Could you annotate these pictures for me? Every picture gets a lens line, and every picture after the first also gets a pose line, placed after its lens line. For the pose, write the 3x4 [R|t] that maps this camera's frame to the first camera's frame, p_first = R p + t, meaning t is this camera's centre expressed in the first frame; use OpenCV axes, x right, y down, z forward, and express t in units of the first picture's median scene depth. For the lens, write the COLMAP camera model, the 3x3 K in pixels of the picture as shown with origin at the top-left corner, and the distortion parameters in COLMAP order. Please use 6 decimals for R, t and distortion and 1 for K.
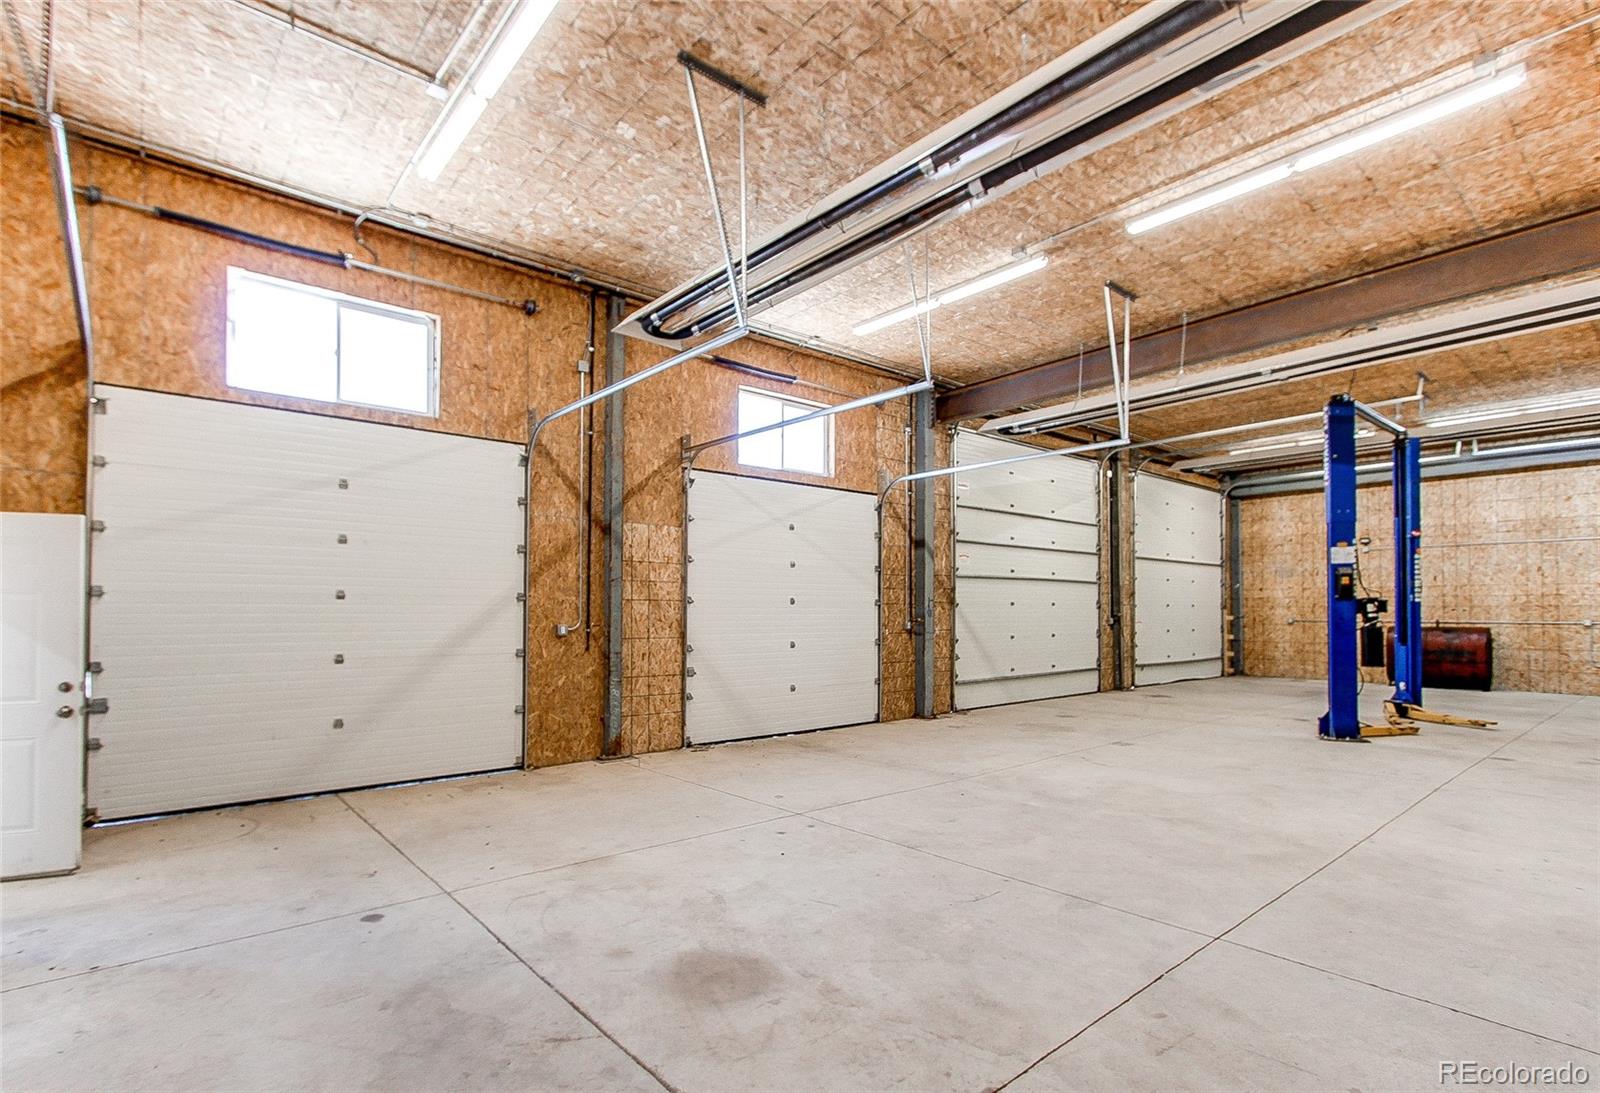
lens RADIAL K [[780.5, 0, 799.6], [0, 780.5, 601.6], [0, 0, 1]] dist [0.000050, 0.000609]
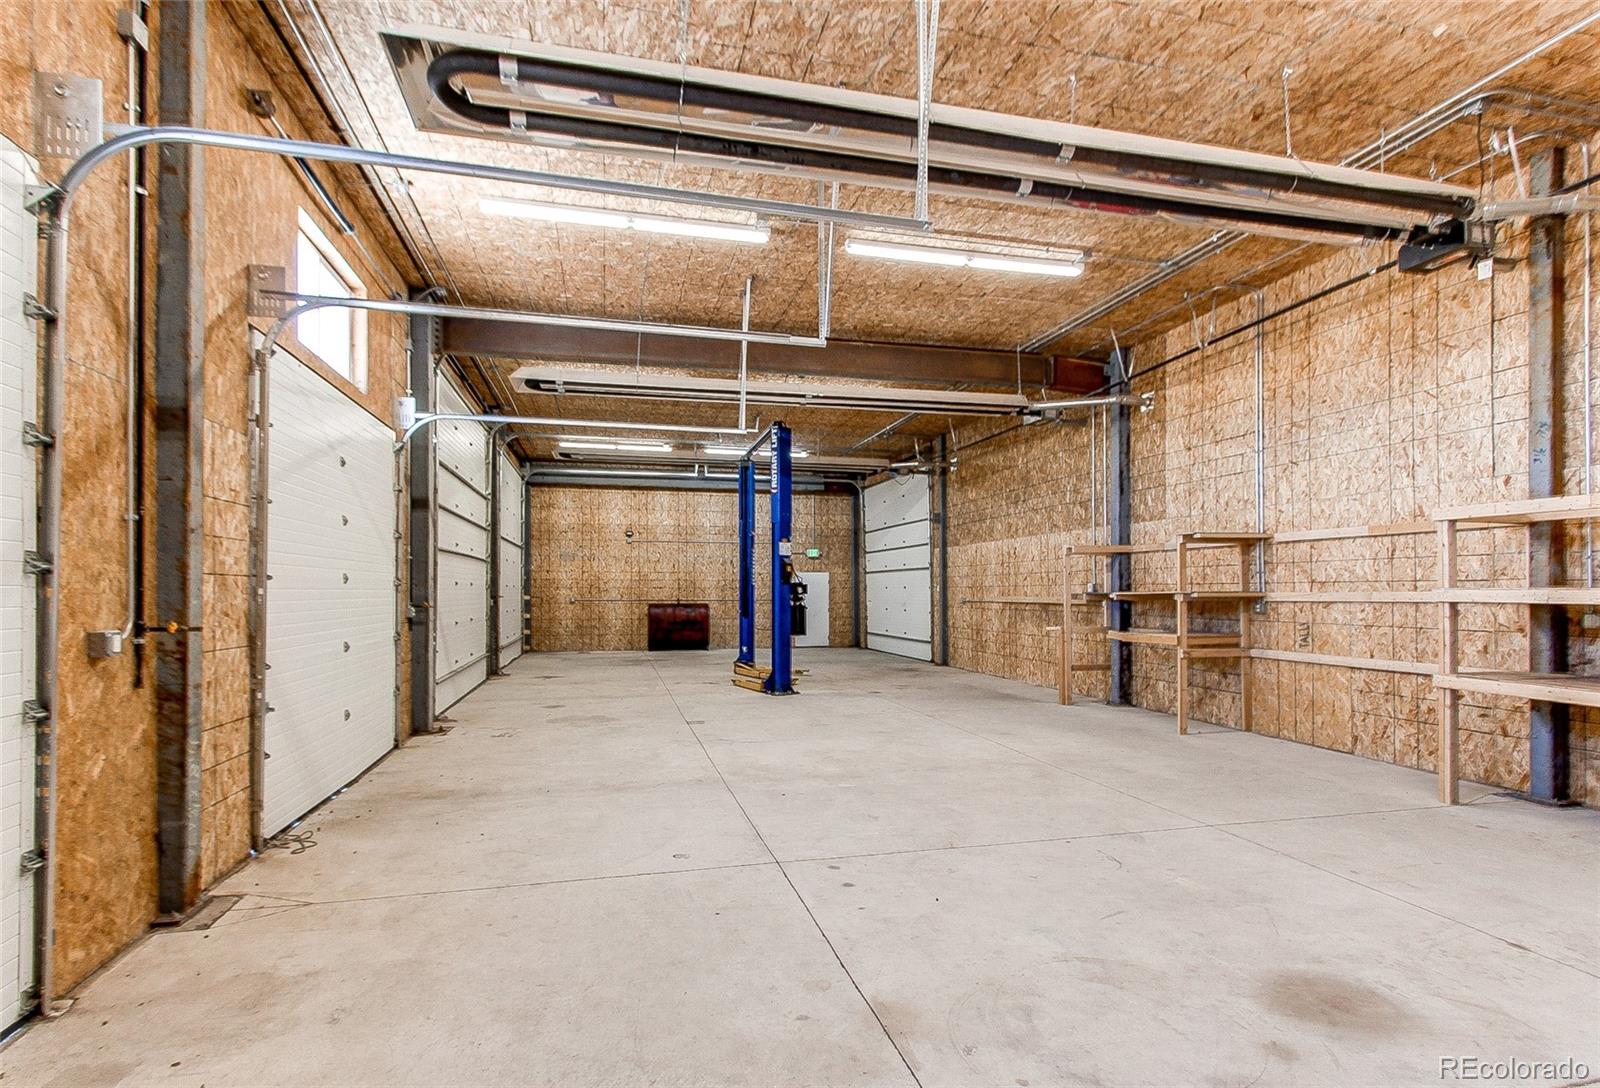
lens RADIAL K [[773.5, 0, 797.4], [0, 773.5, 589.7], [0, 0, 1]] dist [0.000651, 0.000976]
pose [[0.456213, 0.001281, 0.889870, -0.539527], [-0.012370, 0.999911, 0.004902, 0.001162], [-0.889785, -0.013244, 0.456188, 0.520565]]
